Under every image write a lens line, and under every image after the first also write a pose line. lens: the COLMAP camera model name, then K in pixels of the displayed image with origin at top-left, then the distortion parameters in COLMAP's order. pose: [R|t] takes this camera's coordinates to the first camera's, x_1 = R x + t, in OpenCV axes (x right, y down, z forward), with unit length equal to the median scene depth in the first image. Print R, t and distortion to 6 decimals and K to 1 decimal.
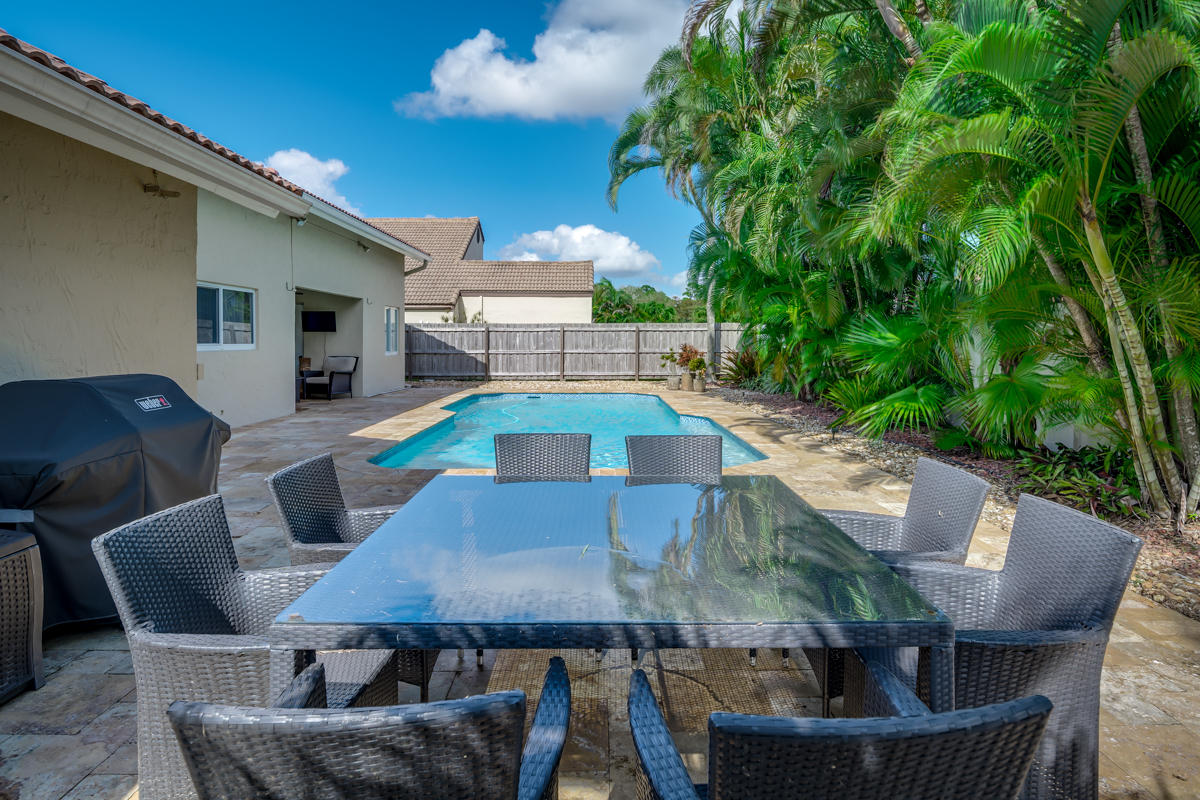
lens RADIAL K [[656.8, 0, 603.1], [0, 656.8, 365.4], [0, 0, 1]] dist [-0.001181, -0.004351]
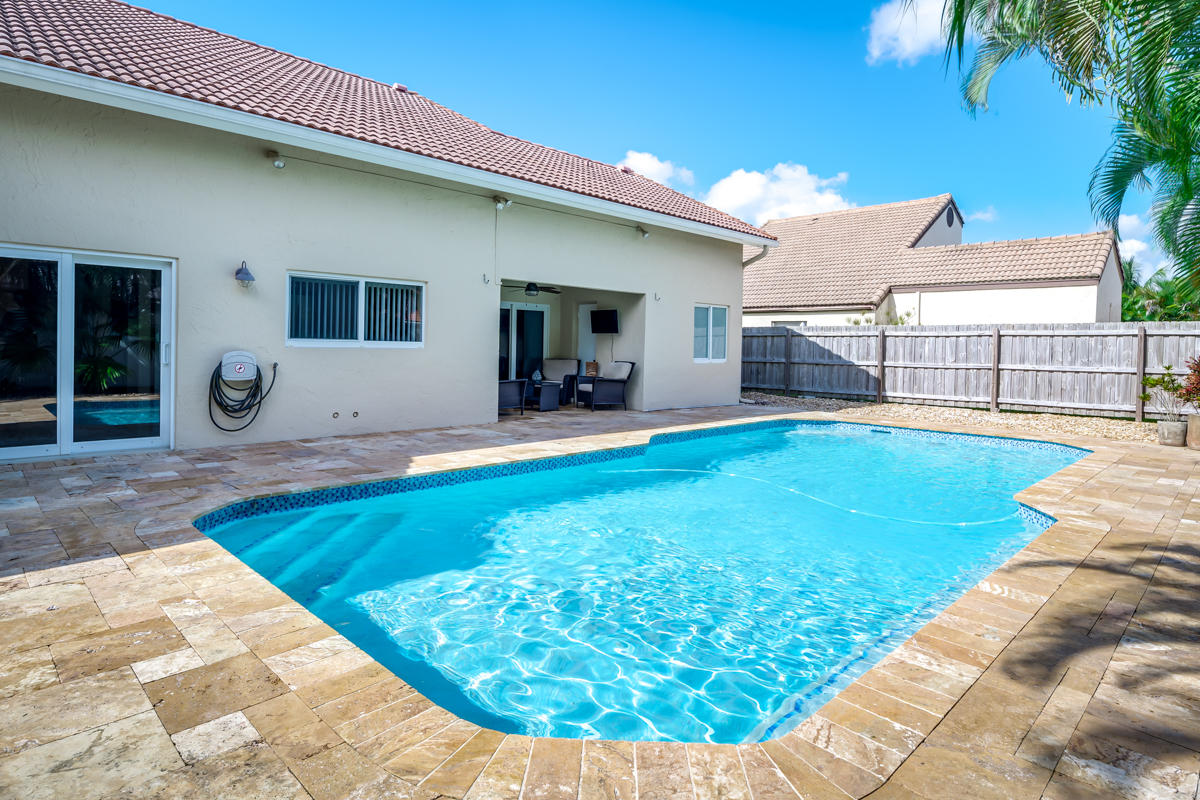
lens RADIAL K [[656.8, 0, 601.6], [0, 656.8, 359.0], [0, 0, 1]] dist [-0.001181, -0.004351]
pose [[0.694198, 0.024241, -0.719376, 0.139207], [-0.043608, 0.999013, -0.008418, -0.005920], [0.718462, 0.037214, 0.694570, 0.259667]]
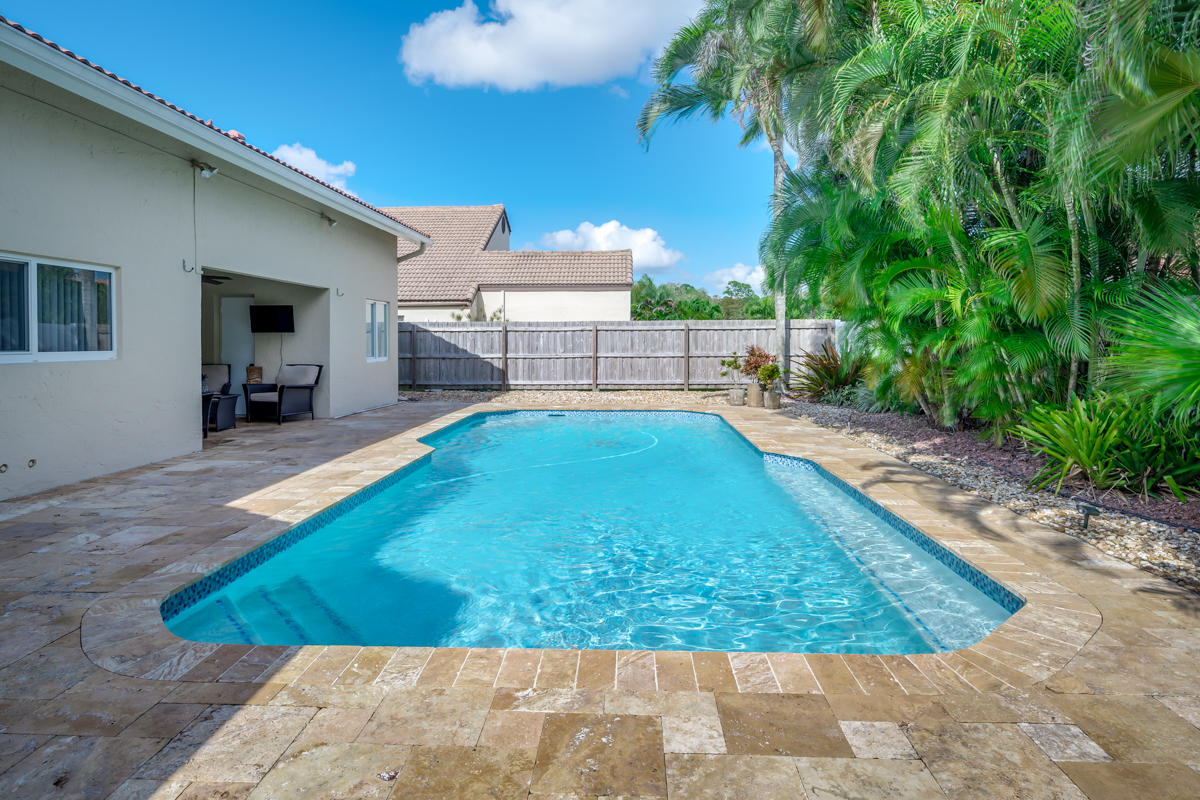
lens RADIAL K [[656.8, 0, 598.6], [0, 656.8, 358.5], [0, 0, 1]] dist [-0.001181, -0.004351]
pose [[0.997915, -0.002796, -0.064486, -0.004631], [0.002118, 0.999942, -0.010589, -0.008236], [0.064512, 0.010431, 0.997862, 0.180929]]
